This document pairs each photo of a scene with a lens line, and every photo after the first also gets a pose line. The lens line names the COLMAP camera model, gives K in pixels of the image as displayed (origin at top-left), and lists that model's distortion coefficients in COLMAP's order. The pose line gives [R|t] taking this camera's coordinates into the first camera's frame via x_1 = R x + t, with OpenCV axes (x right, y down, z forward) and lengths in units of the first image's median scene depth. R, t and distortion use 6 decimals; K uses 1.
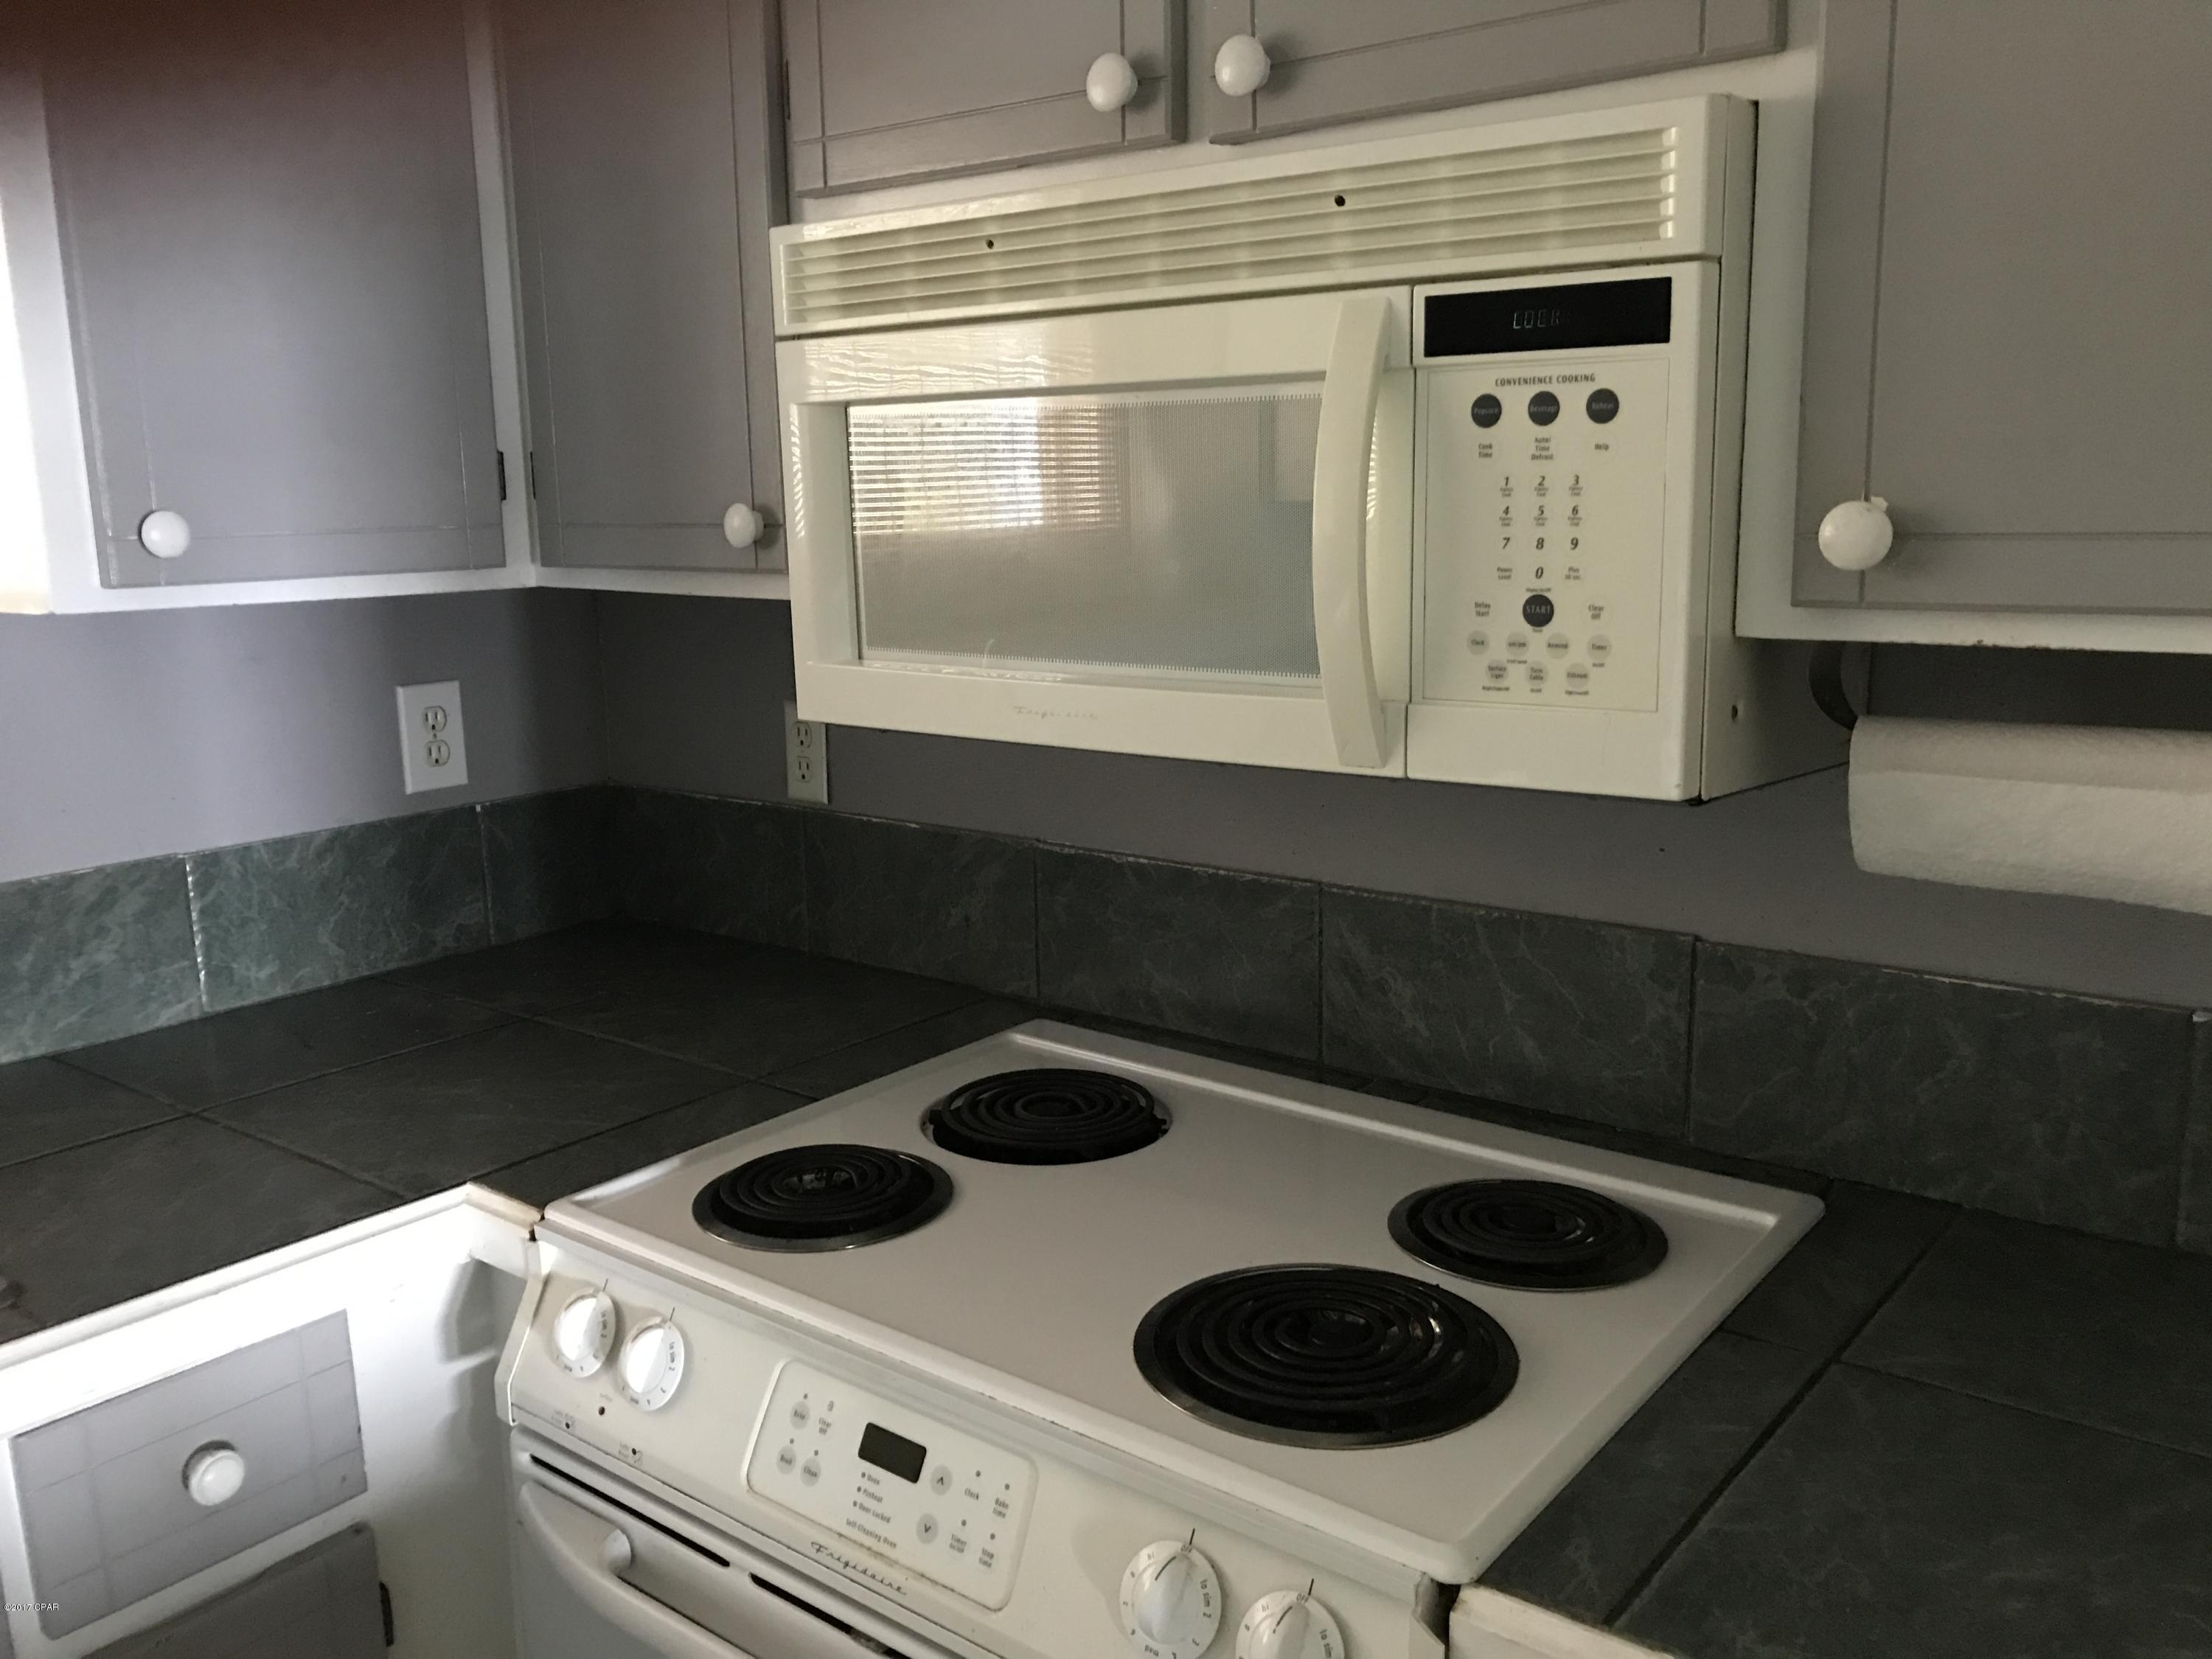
lens RADIAL K [[1840.9, 0, 1077.9], [0, 1840.9, 861.8], [0, 0, 1]] dist [-0.006897, -0.005408]
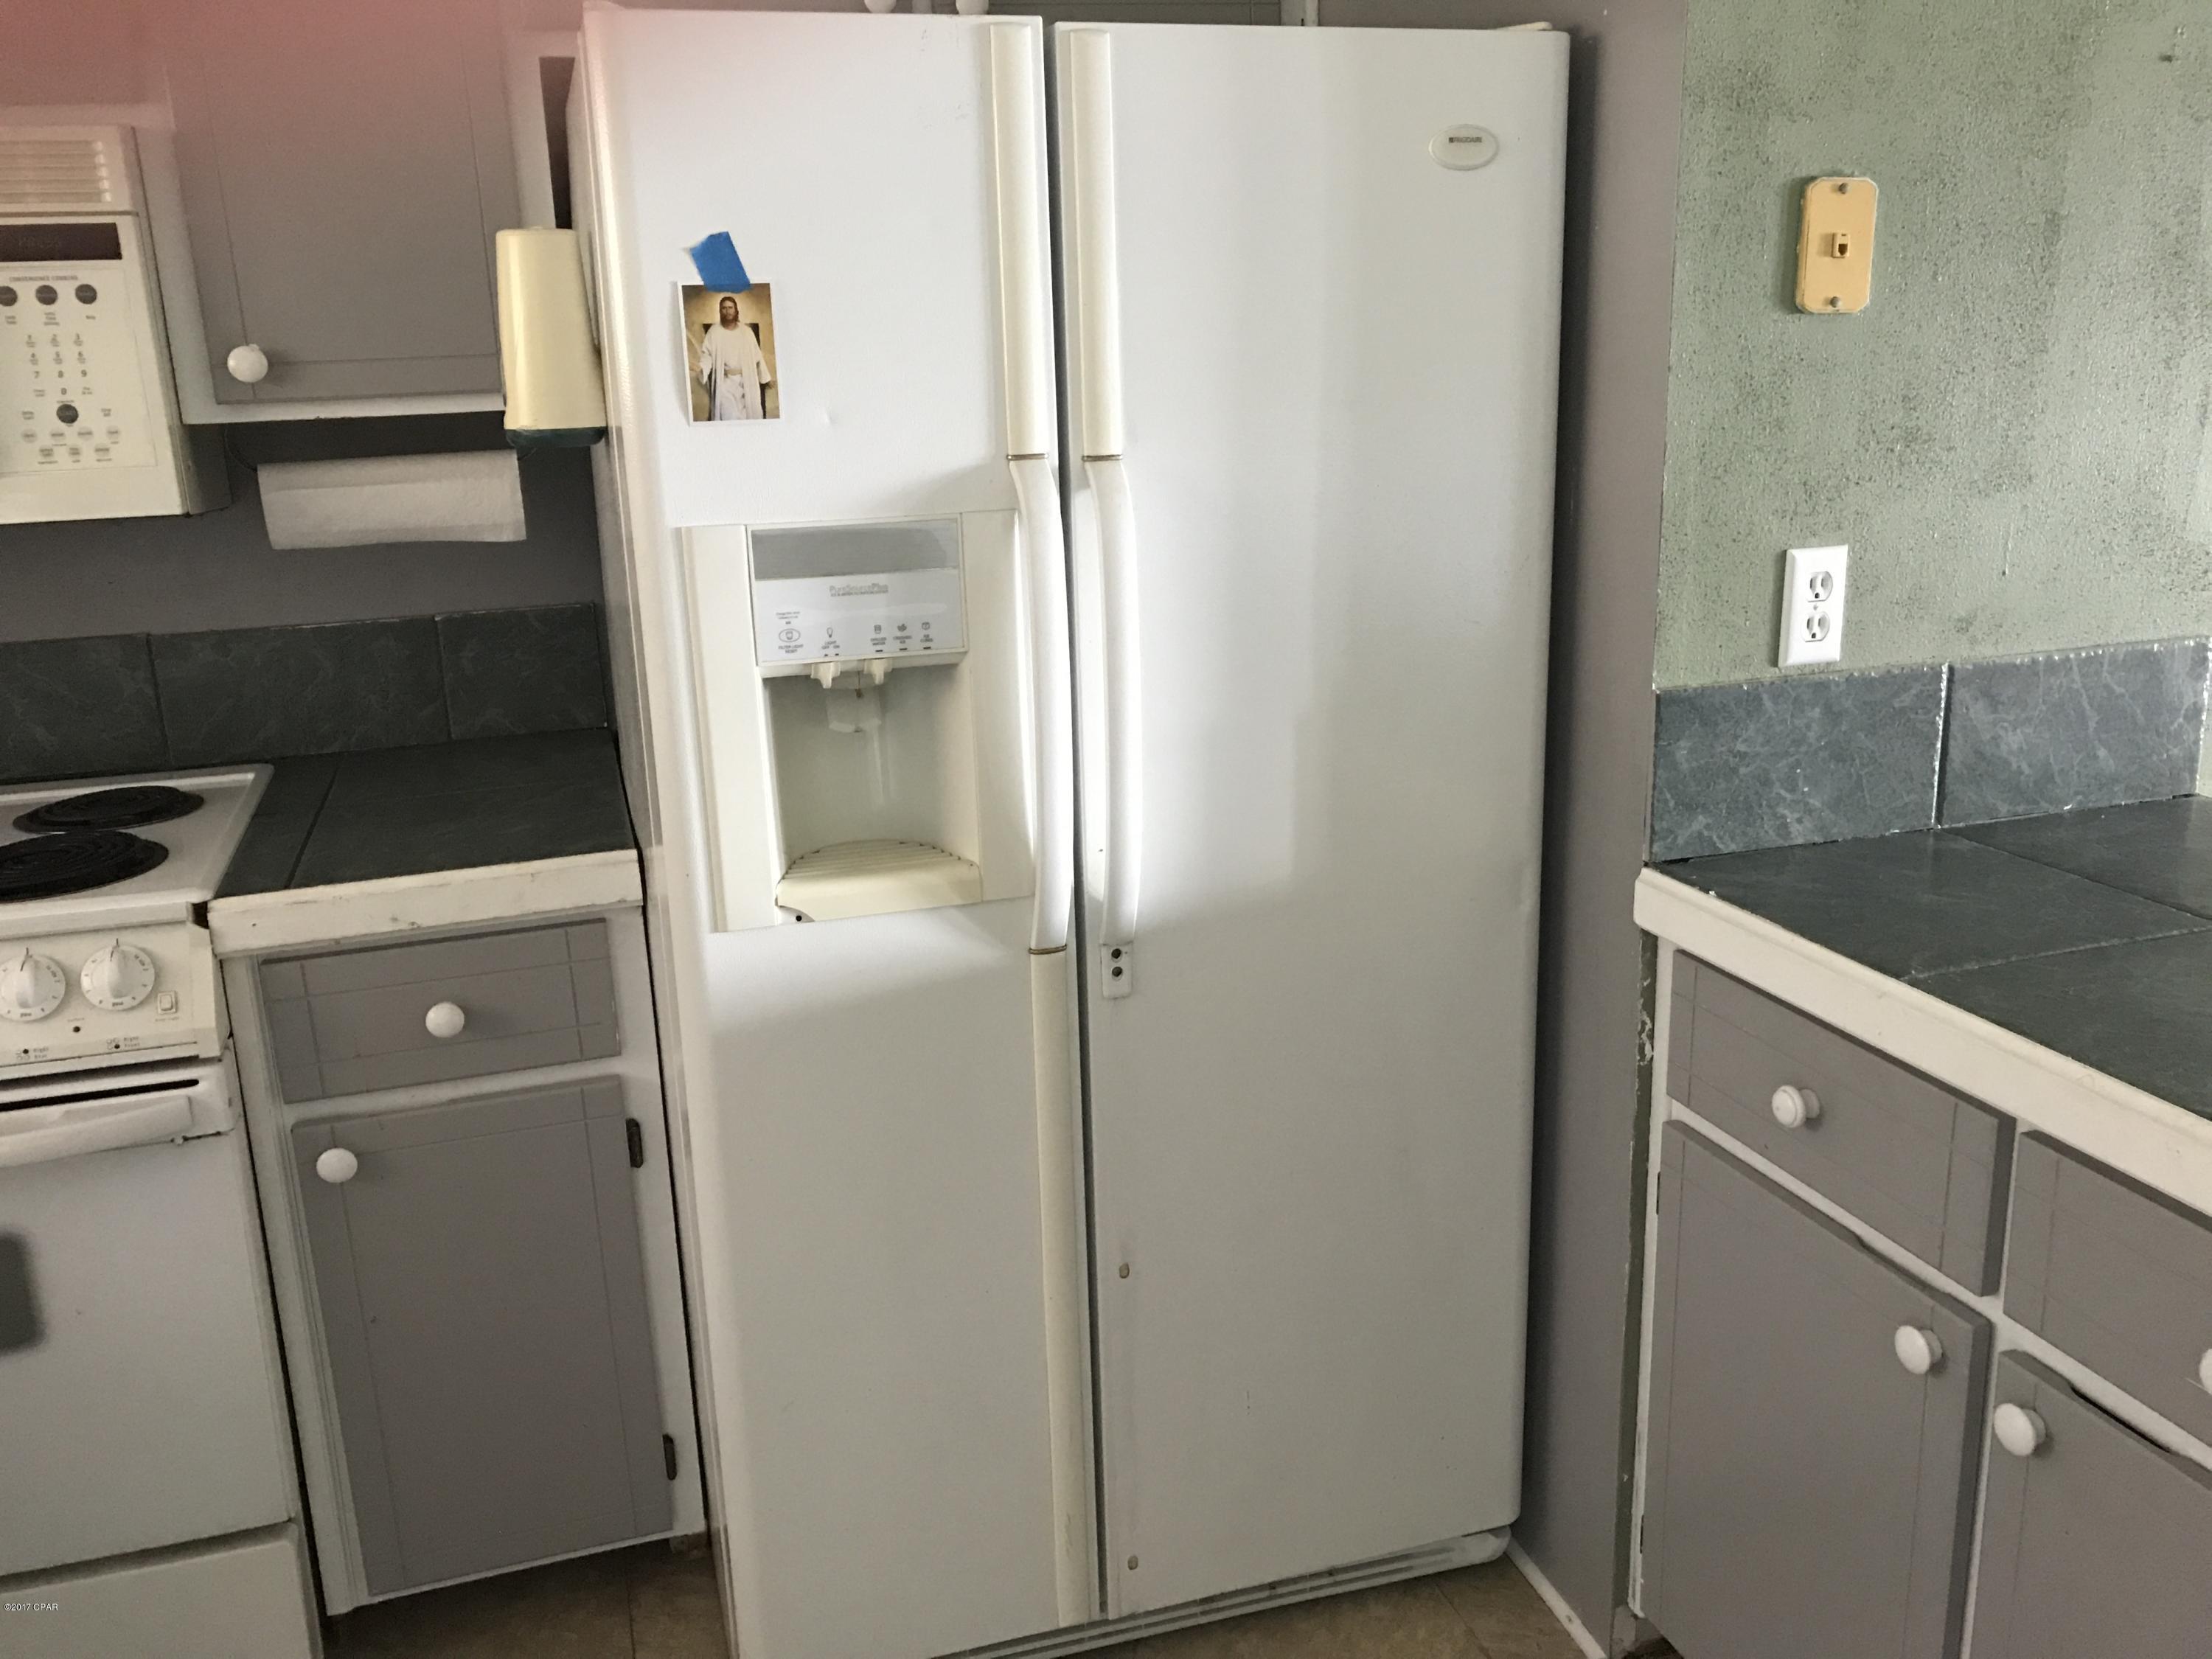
lens RADIAL K [[1840.9, 0, 1077.9], [0, 1840.9, 861.8], [0, 0, 1]] dist [-0.006897, -0.005408]
pose [[0.563773, -0.216791, 0.796971, -0.690749], [0.177603, 0.974185, 0.139360, 0.204680], [-0.806609, 0.062977, 0.587721, -0.761890]]
